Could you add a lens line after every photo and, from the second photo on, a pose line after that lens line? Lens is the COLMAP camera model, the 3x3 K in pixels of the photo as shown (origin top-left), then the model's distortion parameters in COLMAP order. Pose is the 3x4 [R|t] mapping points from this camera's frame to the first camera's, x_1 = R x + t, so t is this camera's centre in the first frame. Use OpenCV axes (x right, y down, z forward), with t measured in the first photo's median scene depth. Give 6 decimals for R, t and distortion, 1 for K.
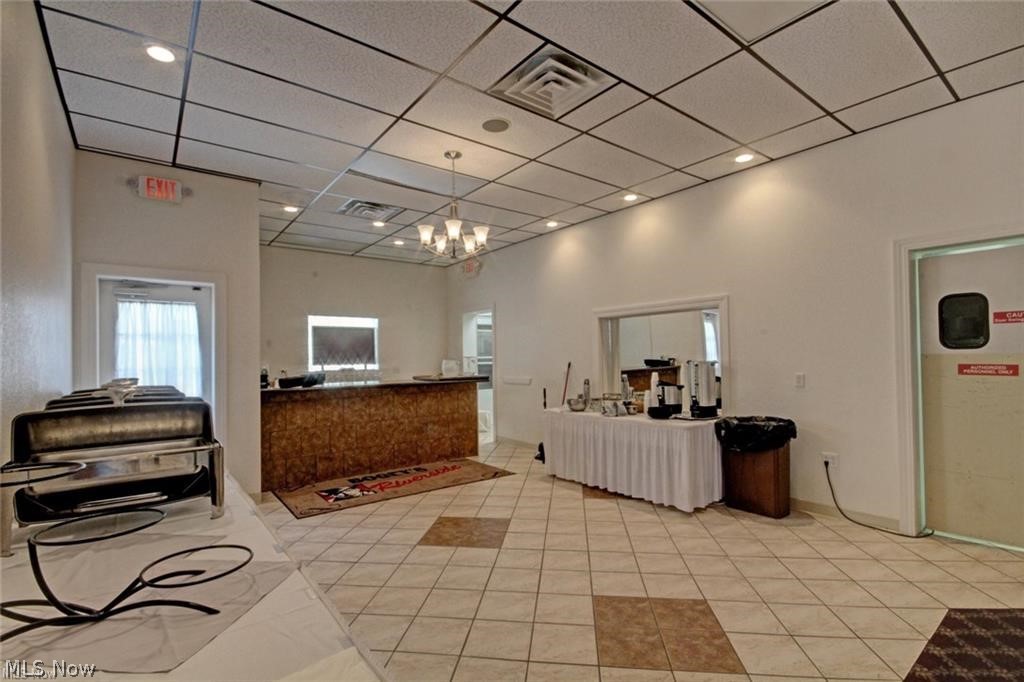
lens RADIAL K [[475.0, 0, 513.7], [0, 475.0, 347.6], [0, 0, 1]] dist [-0.005793, -0.000130]
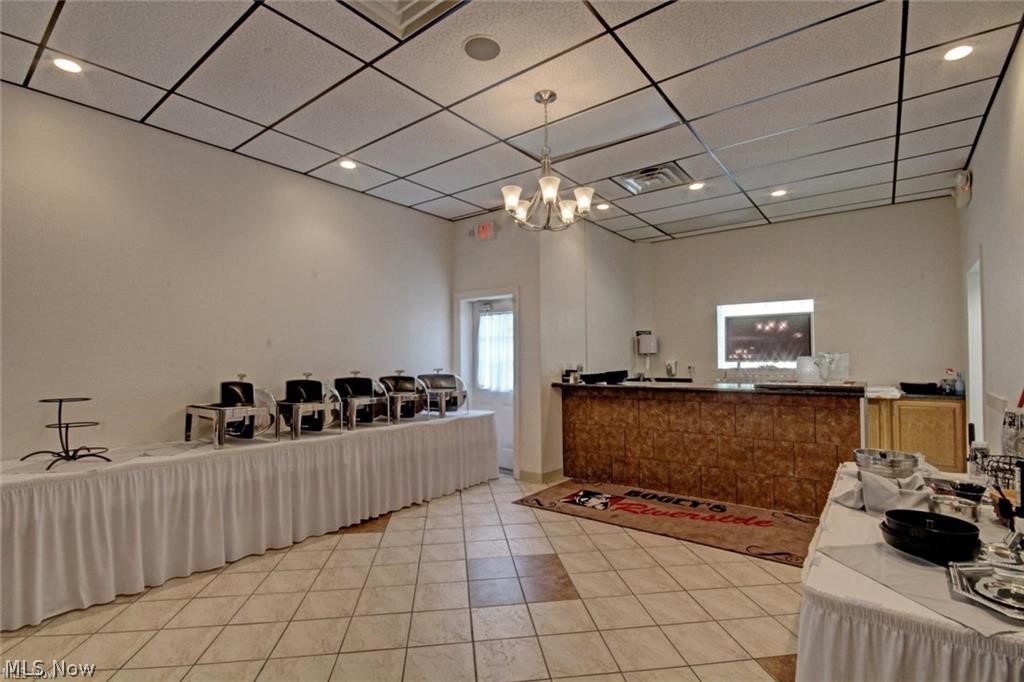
lens RADIAL K [[475.0, 0, 514.6], [0, 475.0, 347.9], [0, 0, 1]] dist [-0.005793, -0.000130]
pose [[0.250681, -0.008770, -0.968030, 0.459558], [0.024536, 0.999695, -0.002703, 0.006134], [0.967759, -0.023074, 0.250820, 0.558191]]
